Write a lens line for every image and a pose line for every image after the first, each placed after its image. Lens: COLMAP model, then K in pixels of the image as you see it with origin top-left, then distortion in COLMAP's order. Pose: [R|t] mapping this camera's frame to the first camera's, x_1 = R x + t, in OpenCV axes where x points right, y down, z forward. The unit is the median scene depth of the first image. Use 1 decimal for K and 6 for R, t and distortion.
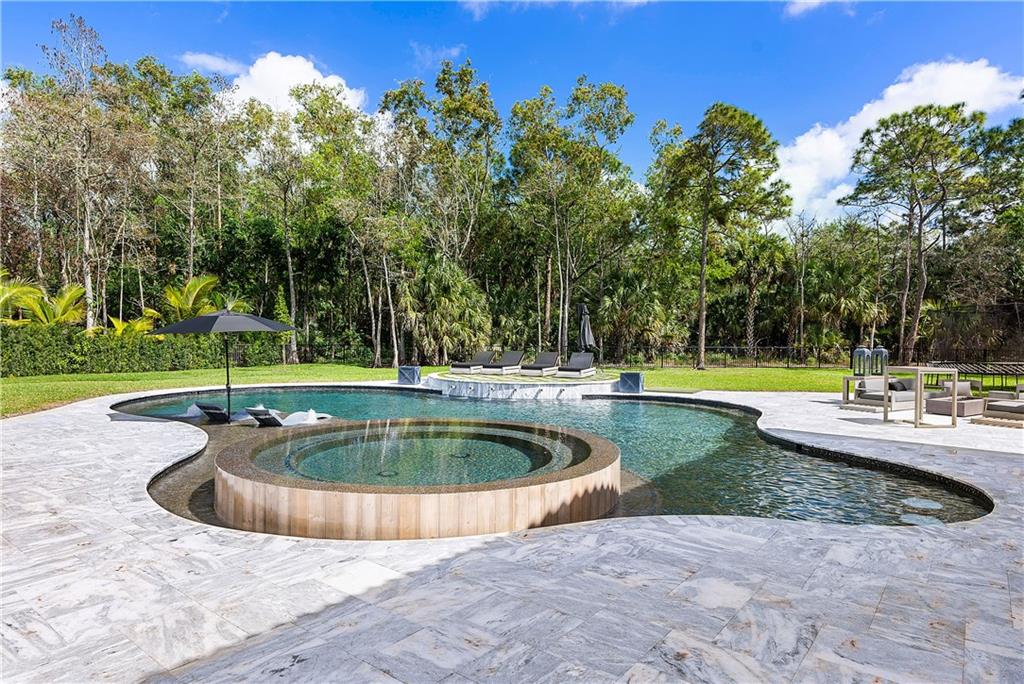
lens RADIAL K [[618.5, 0, 512.0], [0, 618.5, 342.0], [0, 0, 1]] dist [-0.004276, 0.000036]
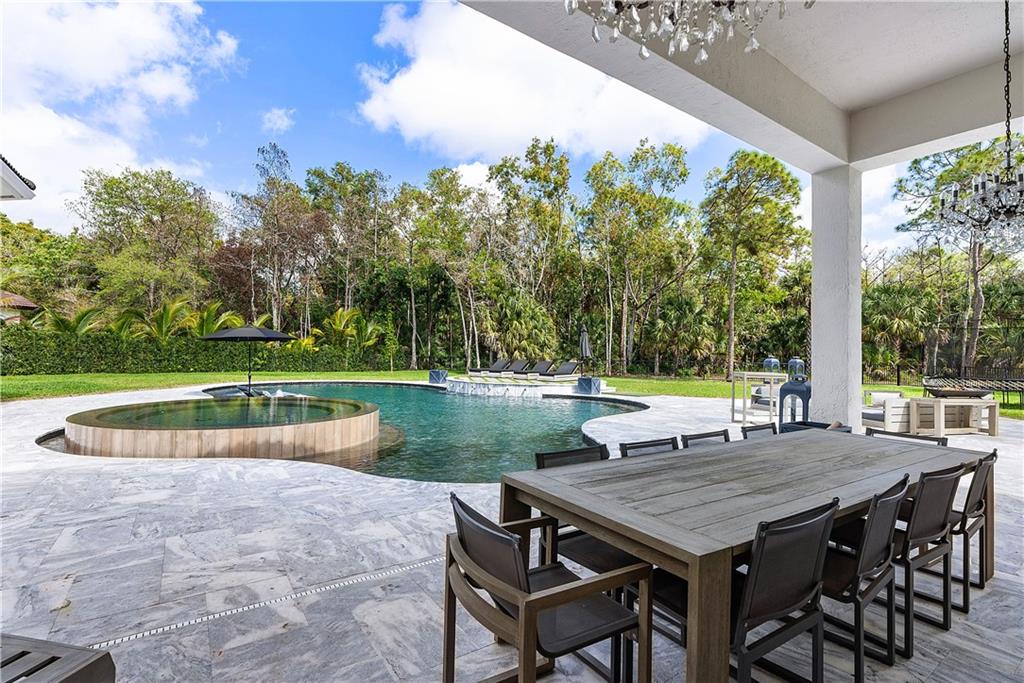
lens RADIAL K [[488.1, 0, 512.0], [0, 488.1, 341.5], [0, 0, 1]] dist [-0.005094, 0.000517]
pose [[0.954622, 0.002771, -0.297806, 0.193694], [-0.014301, 0.999230, -0.036546, 0.008943], [0.297476, 0.039147, 0.953926, 0.019026]]
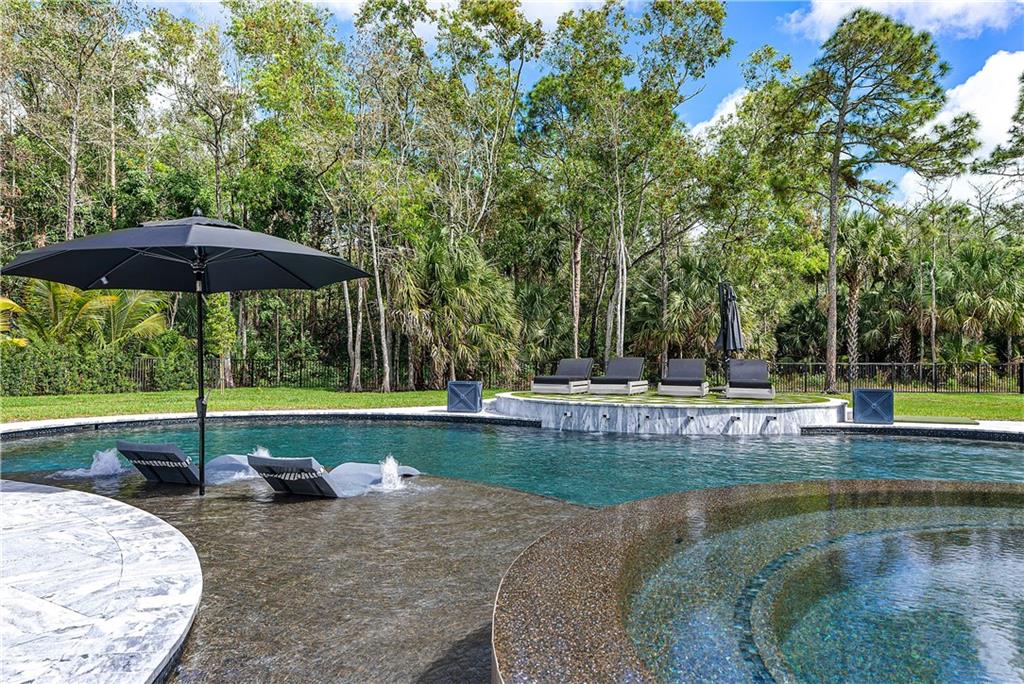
lens RADIAL K [[756.4, 0, 512.0], [0, 756.4, 342.0], [0, 0, 1]] dist [-0.002129, -0.000295]
pose [[0.997912, 0.001589, 0.064569, -0.108078], [0.000872, 0.999275, -0.038068, 0.019046], [-0.064582, 0.038045, 0.997187, 0.181948]]
